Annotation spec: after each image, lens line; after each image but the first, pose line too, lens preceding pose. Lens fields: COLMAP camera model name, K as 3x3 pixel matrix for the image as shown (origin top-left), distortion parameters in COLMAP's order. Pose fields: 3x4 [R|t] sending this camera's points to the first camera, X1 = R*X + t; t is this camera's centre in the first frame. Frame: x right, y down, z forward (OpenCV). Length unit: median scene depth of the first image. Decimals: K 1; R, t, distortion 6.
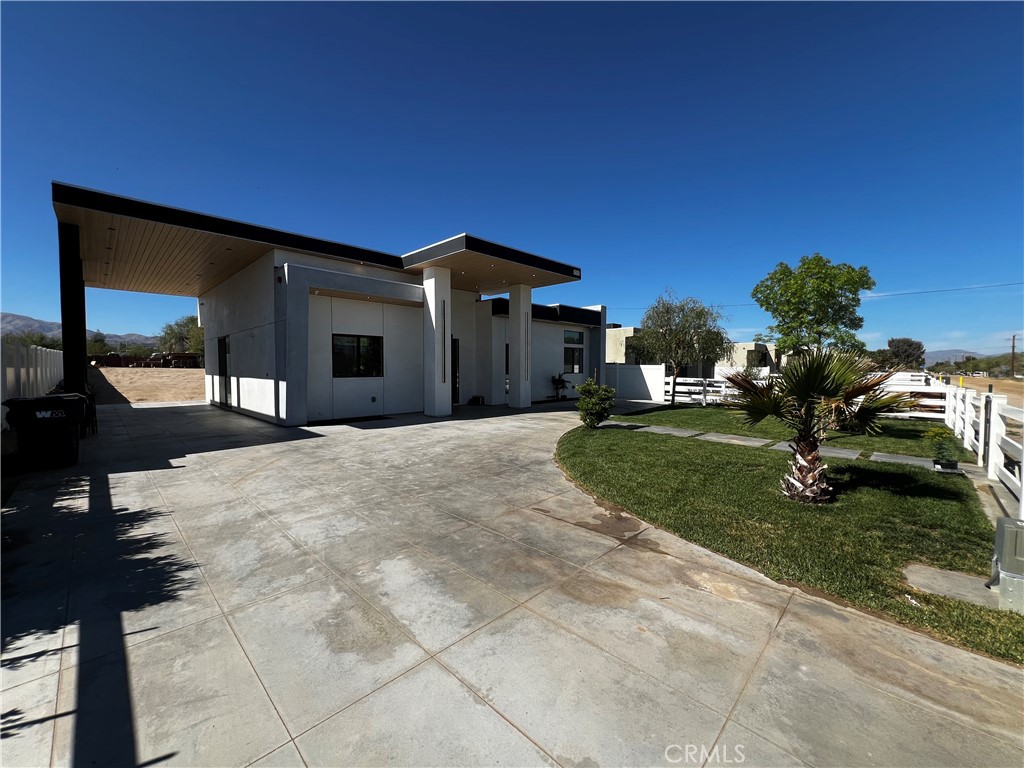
lens RADIAL K [[411.6, 0, 510.6], [0, 411.6, 383.1], [0, 0, 1]] dist [0.000917, 0.000114]
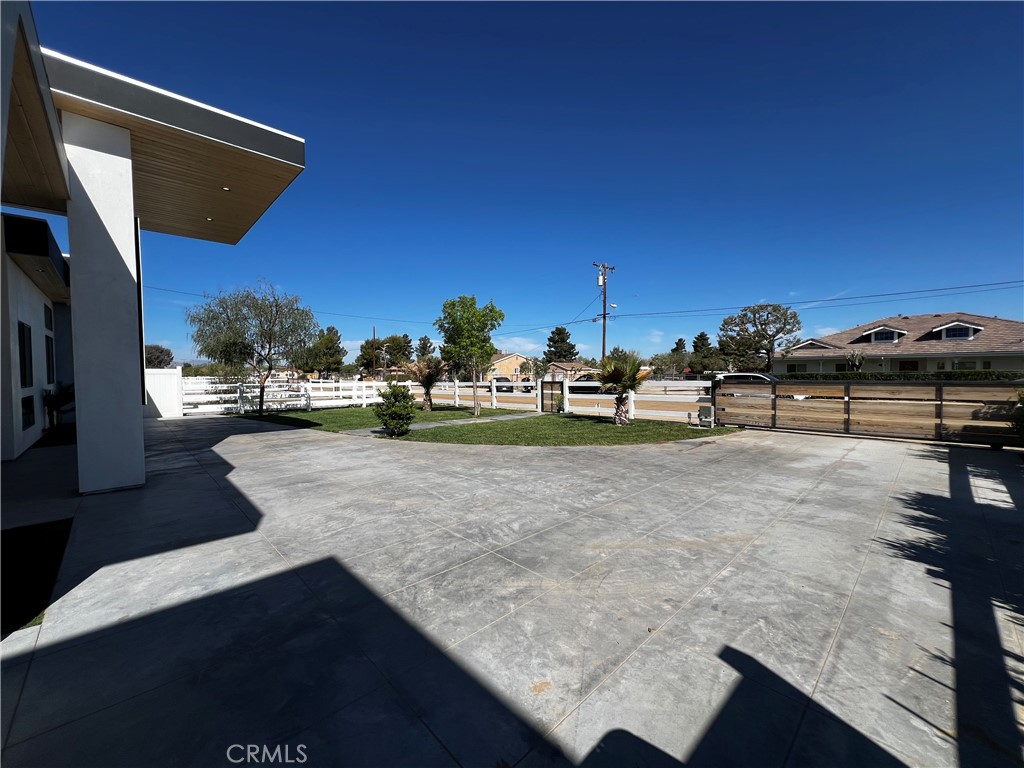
lens RADIAL K [[411.6, 0, 511.6], [0, 411.6, 383.2], [0, 0, 1]] dist [0.000917, 0.000114]
pose [[0.031519, -0.040642, 0.998676, -1.624771], [0.057166, 0.997611, 0.038795, -0.056179], [-0.997867, 0.055867, 0.033767, 1.650578]]
